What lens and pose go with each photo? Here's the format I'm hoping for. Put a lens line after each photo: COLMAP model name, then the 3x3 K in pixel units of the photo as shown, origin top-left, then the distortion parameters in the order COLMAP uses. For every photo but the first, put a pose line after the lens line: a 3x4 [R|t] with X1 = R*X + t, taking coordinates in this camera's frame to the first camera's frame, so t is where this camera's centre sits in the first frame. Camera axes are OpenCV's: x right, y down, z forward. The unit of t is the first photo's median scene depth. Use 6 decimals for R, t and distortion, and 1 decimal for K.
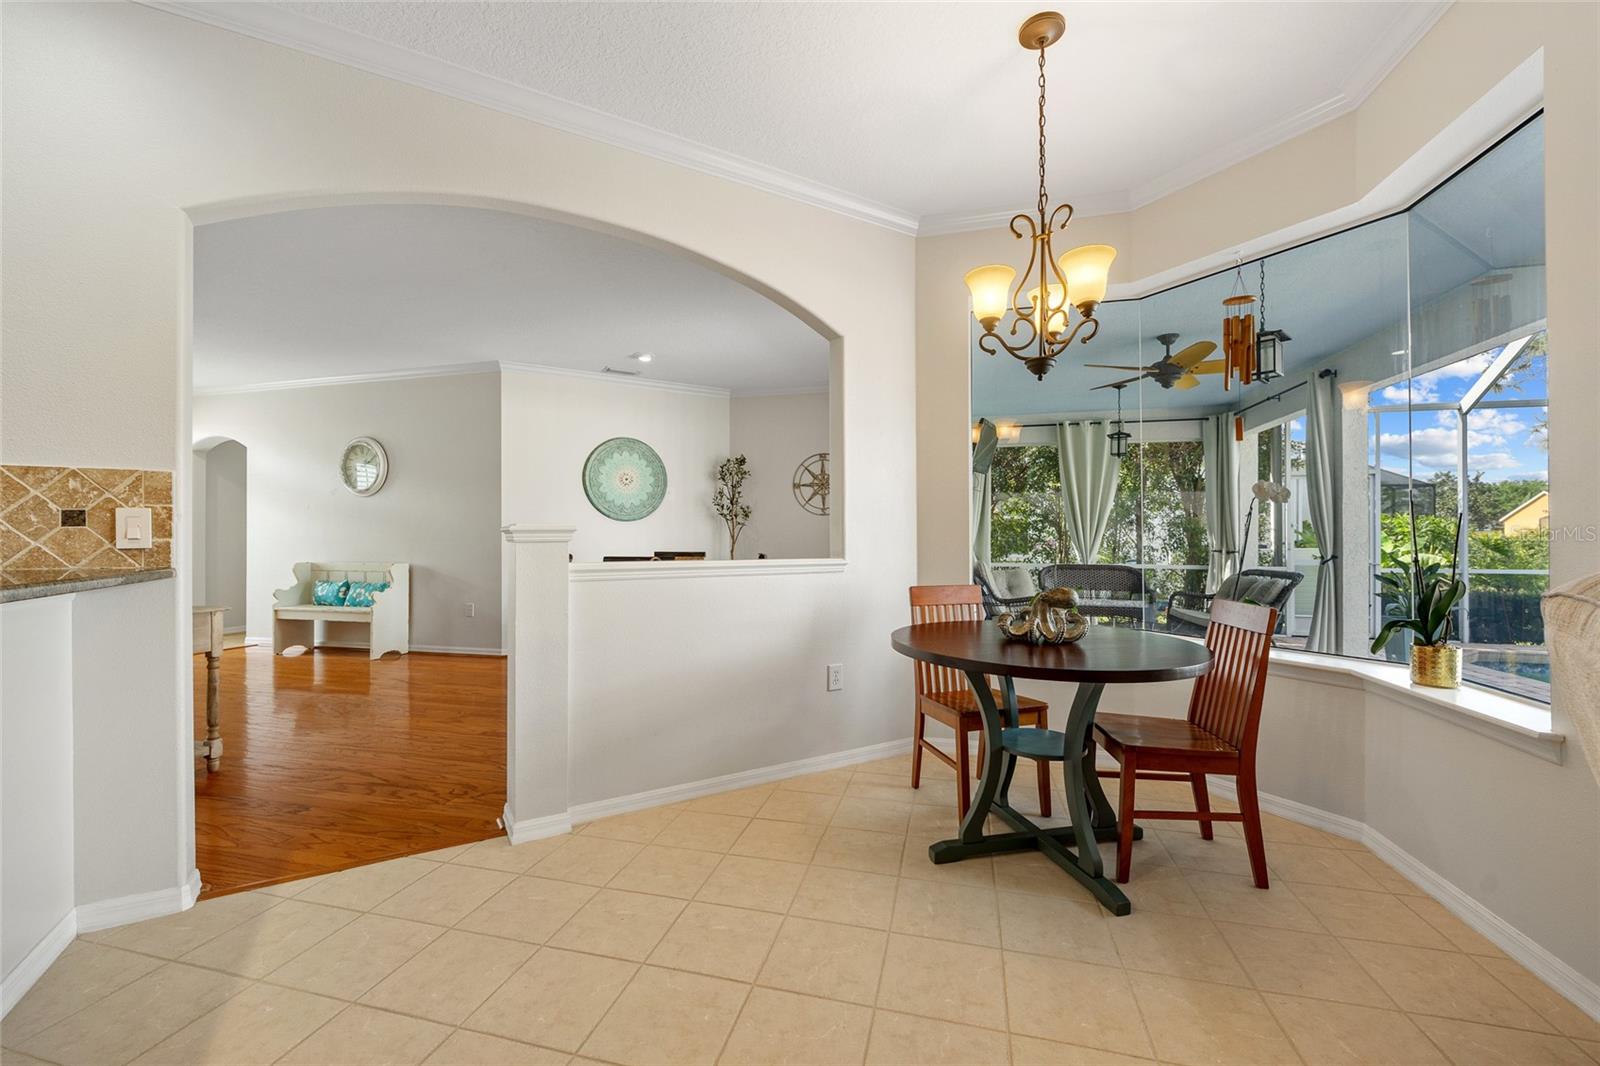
lens RADIAL K [[639.0, 0, 802.5], [0, 639.0, 535.4], [0, 0, 1]] dist [-0.001363, -0.000656]
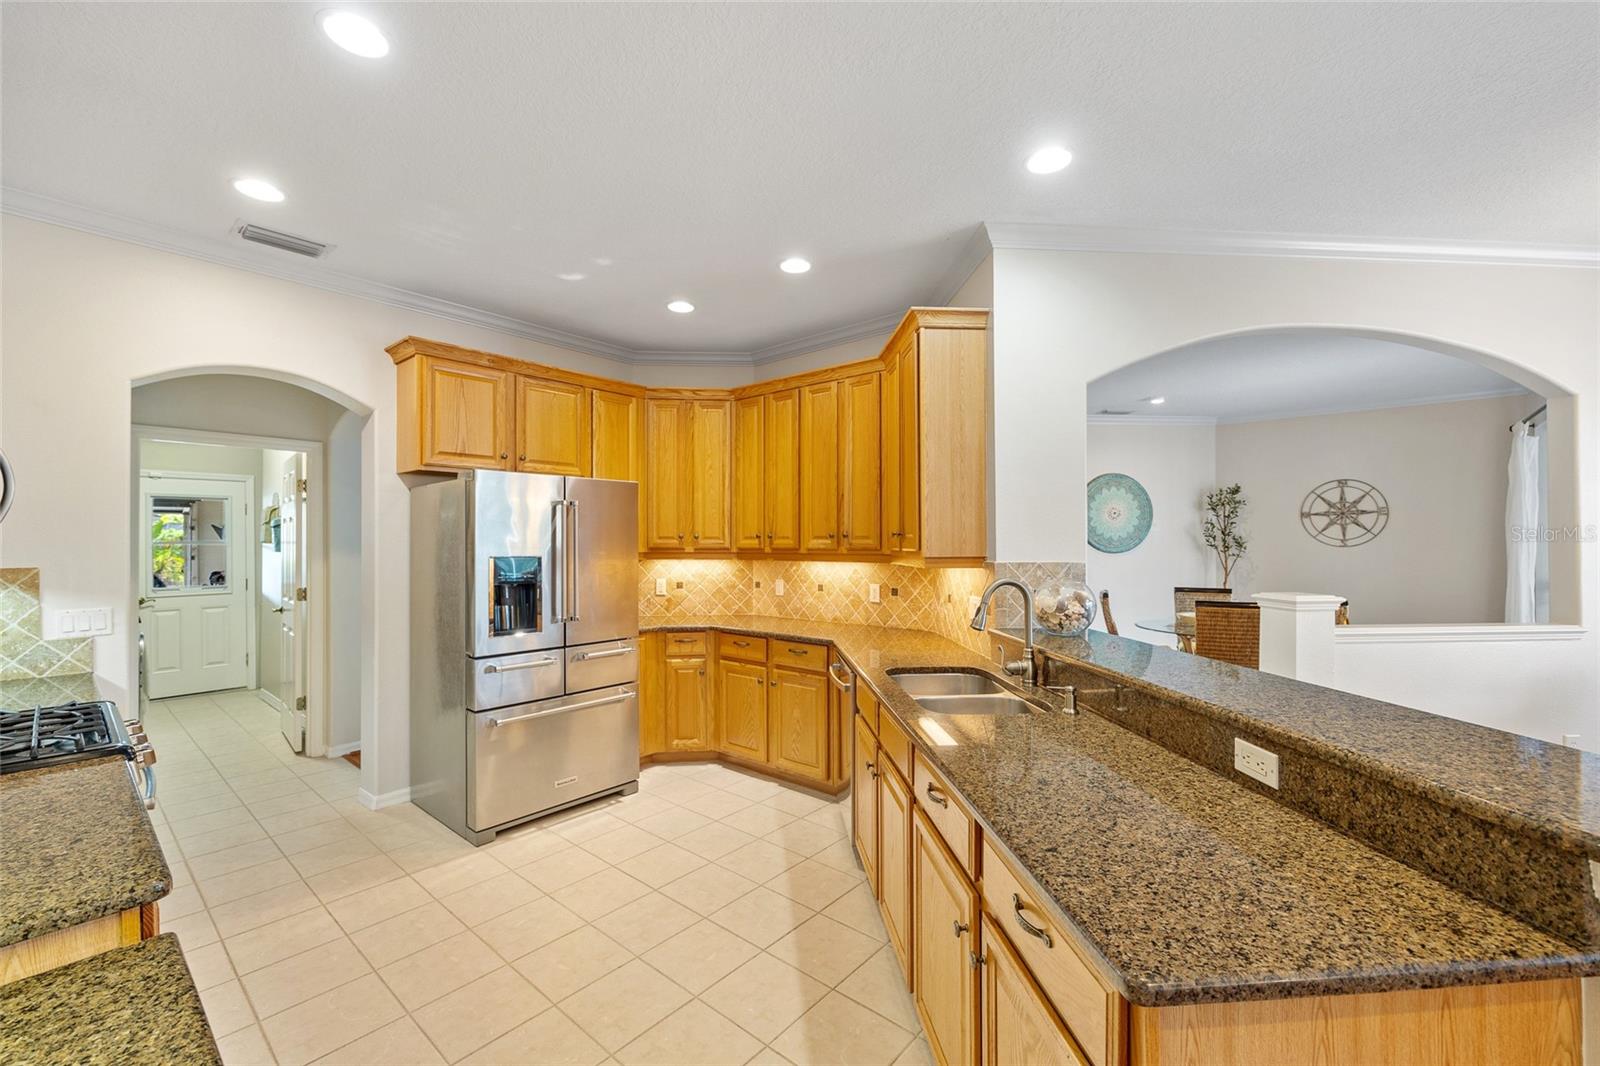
lens RADIAL K [[666.7, 0, 798.2], [0, 666.7, 537.7], [0, 0, 1]] dist [0.001185, -0.000727]
pose [[0.906812, -0.002626, -0.421527, -0.321866], [0.002036, 0.999996, -0.001850, -0.053061], [0.421530, 0.000819, 0.906814, -0.227368]]
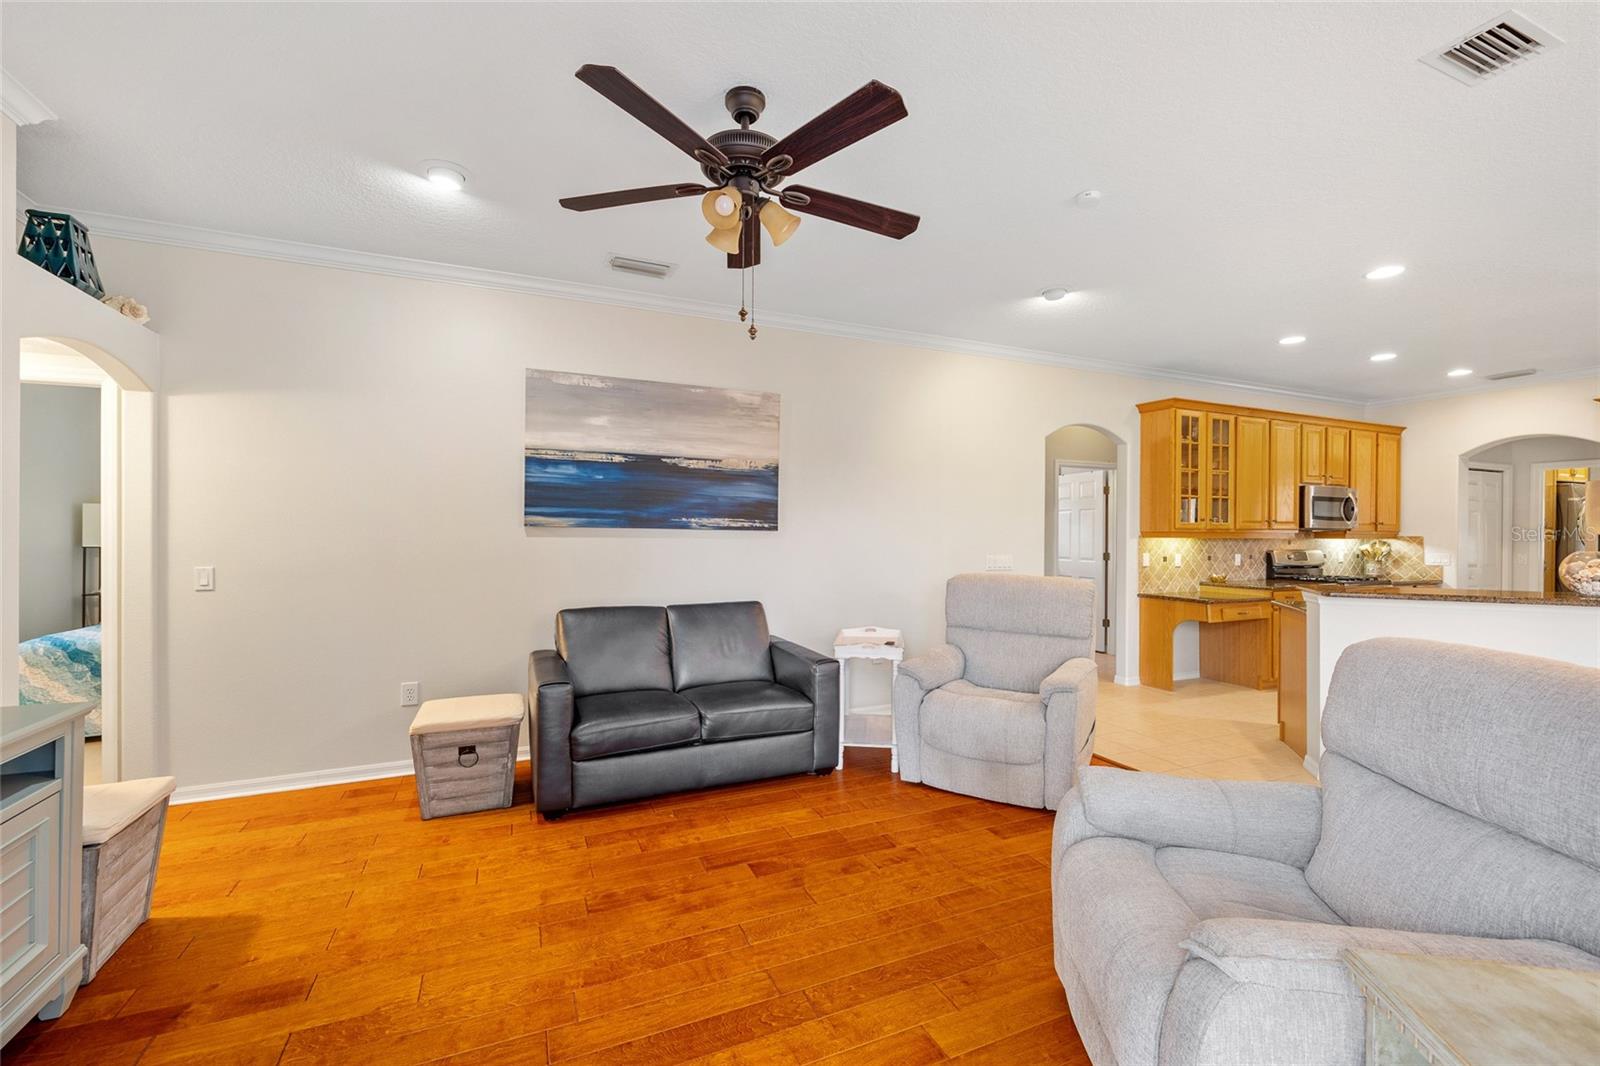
lens RADIAL K [[639.0, 0, 778.0], [0, 639.0, 530.8], [0, 0, 1]] dist [-0.001363, -0.000656]
pose [[-0.793511, -0.002996, -0.608549, 0.608843], [-0.000298, 0.999990, -0.004535, -0.038516], [0.608556, -0.003417, -0.793504, 0.173902]]
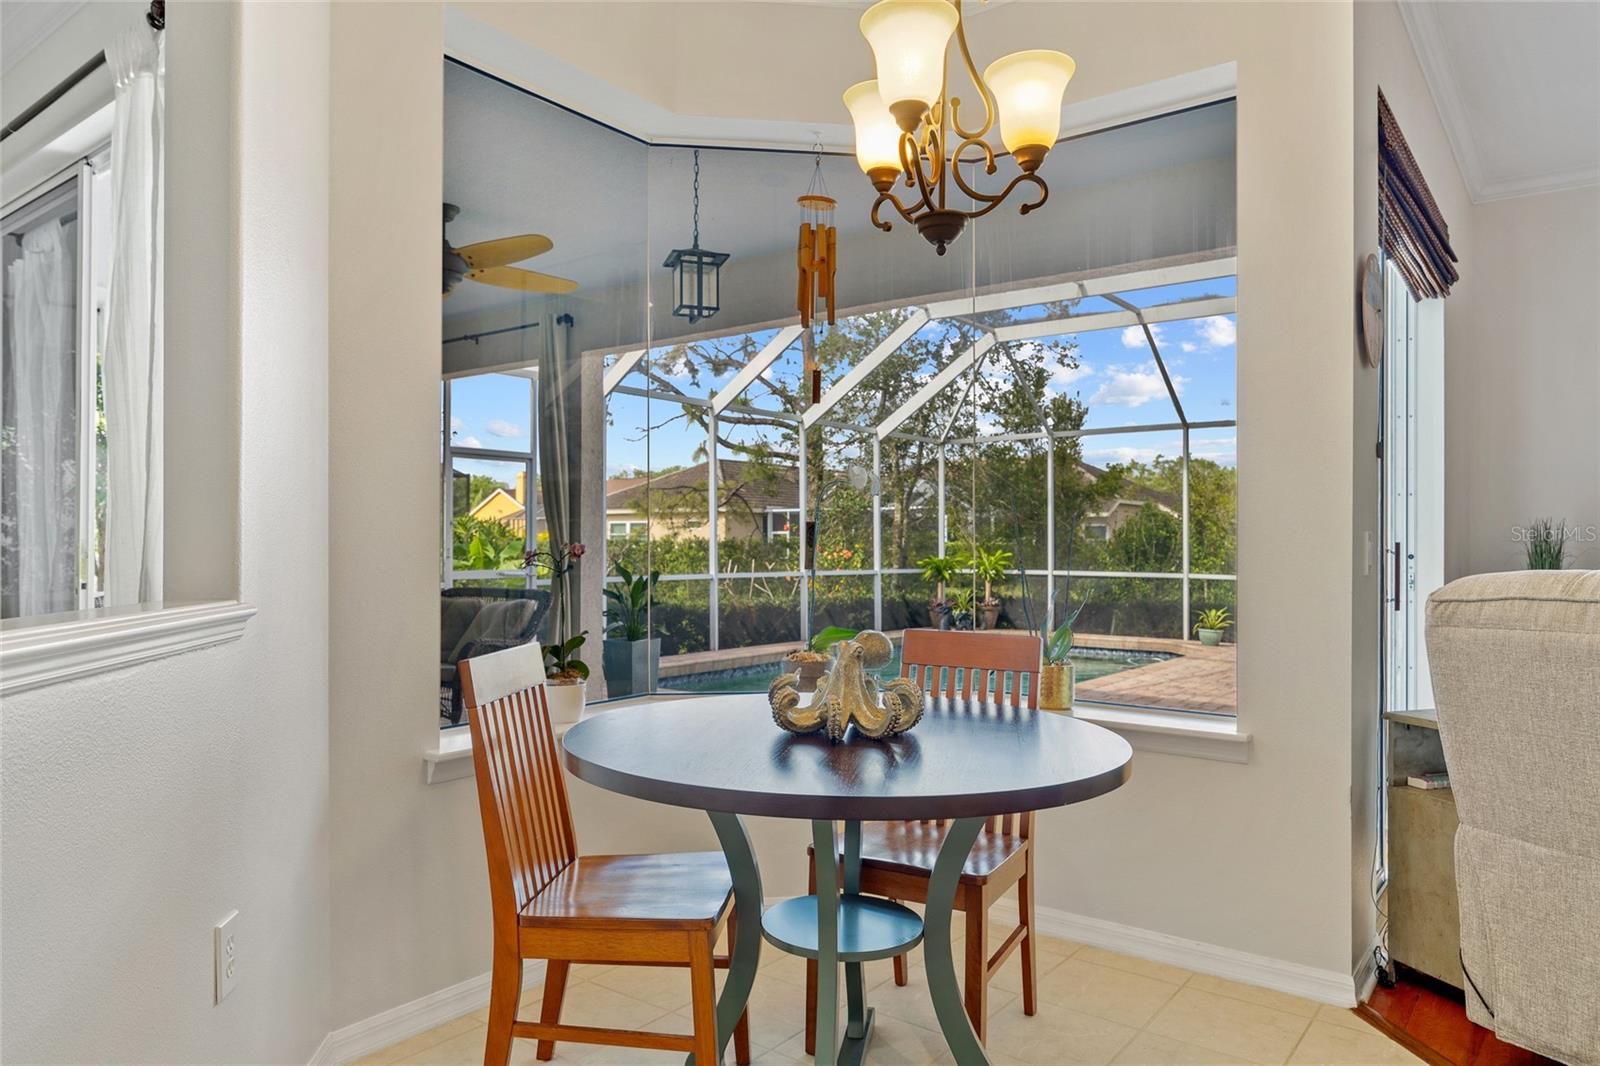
lens RADIAL K [[1032.0, 0, 797.4], [0, 1032.0, 536.7], [0, 0, 1]] dist [-0.004075, -0.000047]
pose [[0.381161, 0.007703, 0.924477, -0.186064], [-0.009939, 0.999942, -0.004234, 0.001217], [-0.924455, -0.007575, 0.381215, 0.297663]]
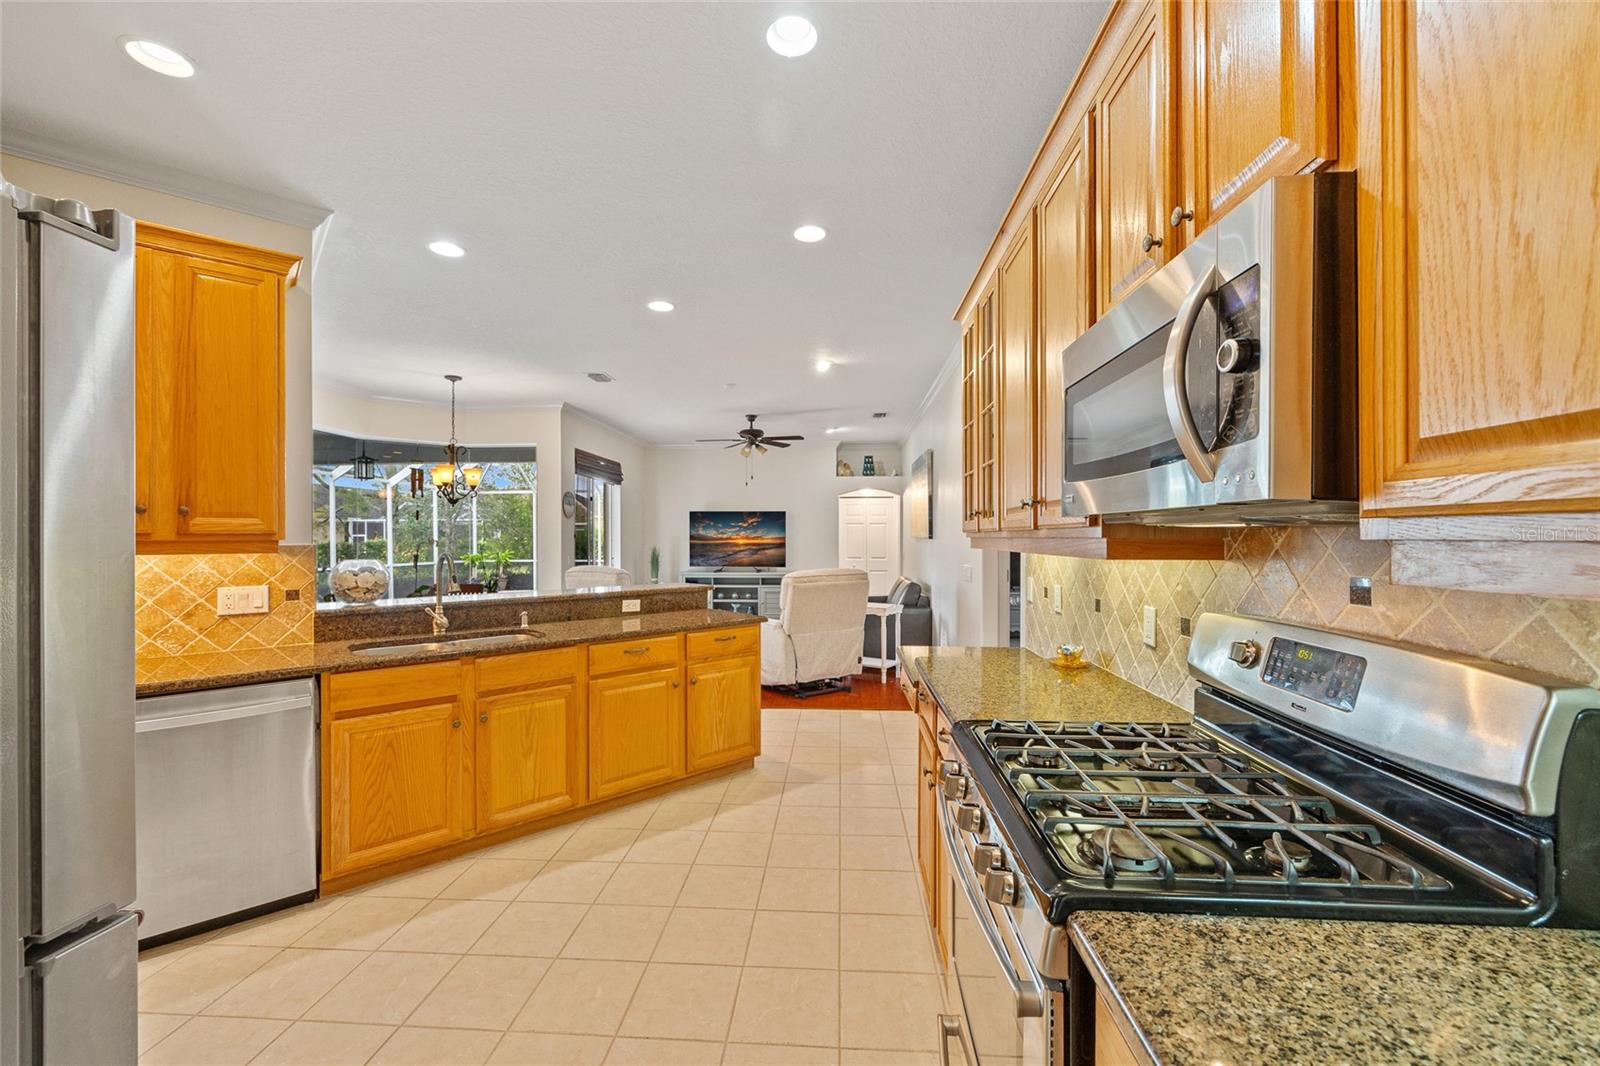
lens RADIAL K [[666.7, 0, 804.7], [0, 666.7, 535.9], [0, 0, 1]] dist [0.001185, -0.000727]
pose [[-0.192465, 0.001927, 0.981302, -1.038684], [-0.004016, 0.999988, -0.002752, -0.043695], [-0.981296, -0.004471, -0.192455, 0.028590]]
